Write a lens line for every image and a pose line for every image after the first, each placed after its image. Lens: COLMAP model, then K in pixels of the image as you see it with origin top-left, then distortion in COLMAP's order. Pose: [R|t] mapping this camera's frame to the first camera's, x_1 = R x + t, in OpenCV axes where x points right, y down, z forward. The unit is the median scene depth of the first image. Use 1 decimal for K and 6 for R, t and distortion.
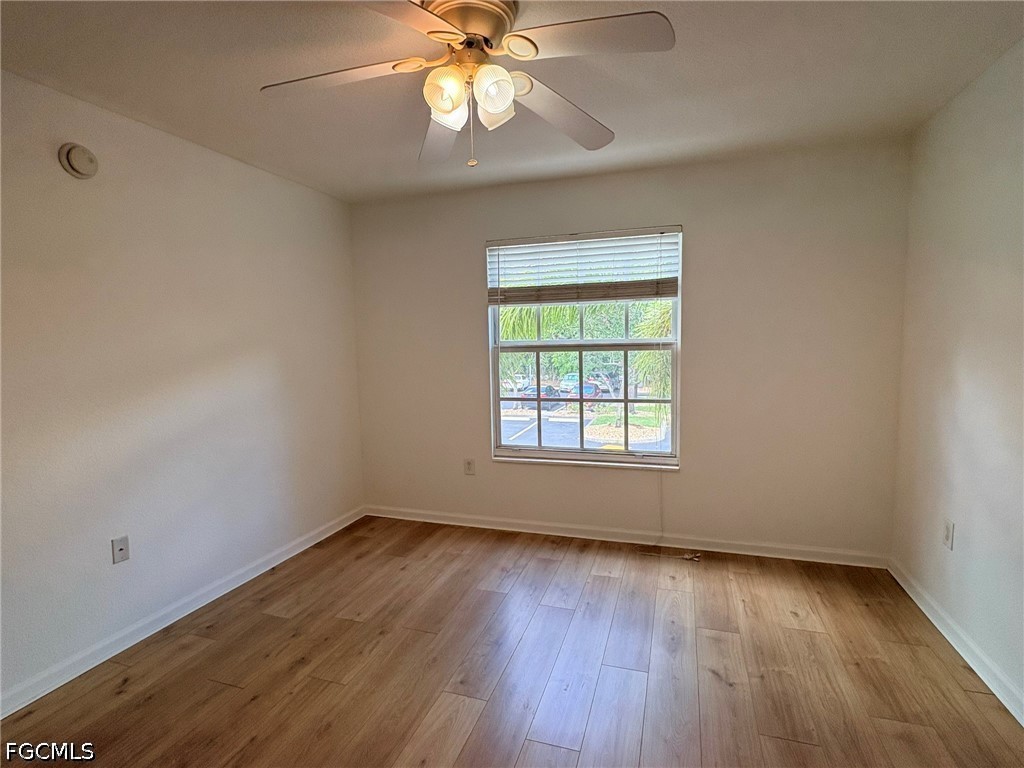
lens RADIAL K [[503.9, 0, 505.1], [0, 503.9, 388.1], [0, 0, 1]] dist [-0.002054, 0.000088]
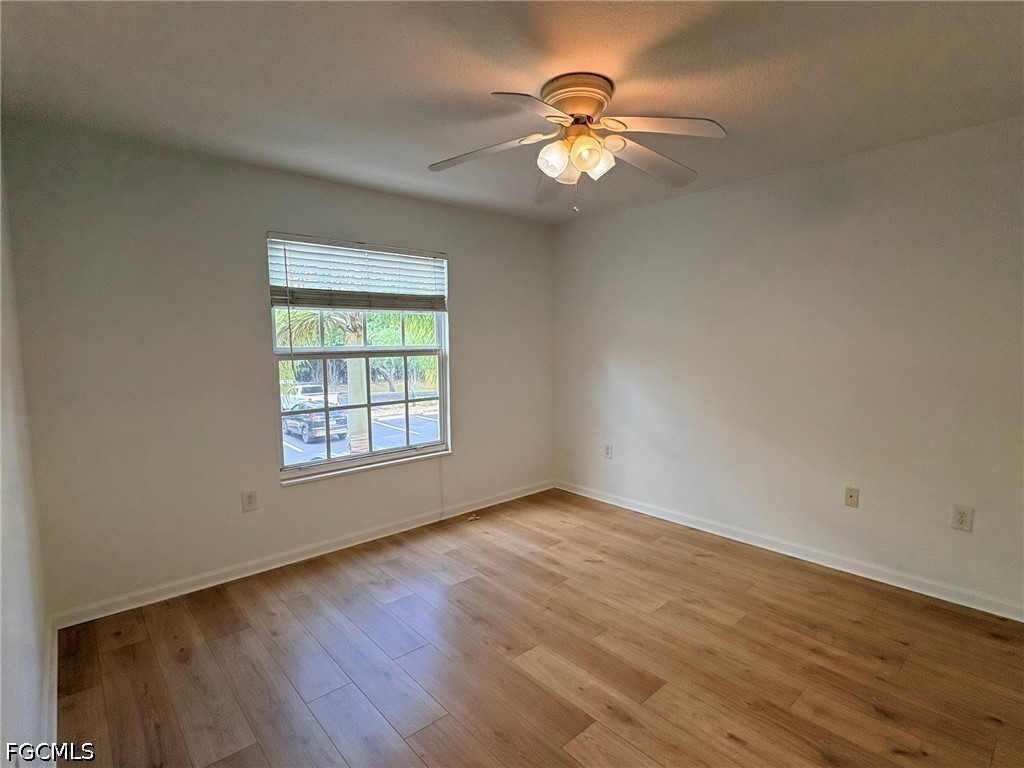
lens RADIAL K [[503.9, 0, 505.1], [0, 503.9, 388.1], [0, 0, 1]] dist [-0.002054, 0.000088]
pose [[0.514350, -0.063254, 0.855245, -0.622516], [0.089251, 0.995809, 0.019974, -0.006562], [-0.852923, 0.066058, 0.517840, 0.244612]]
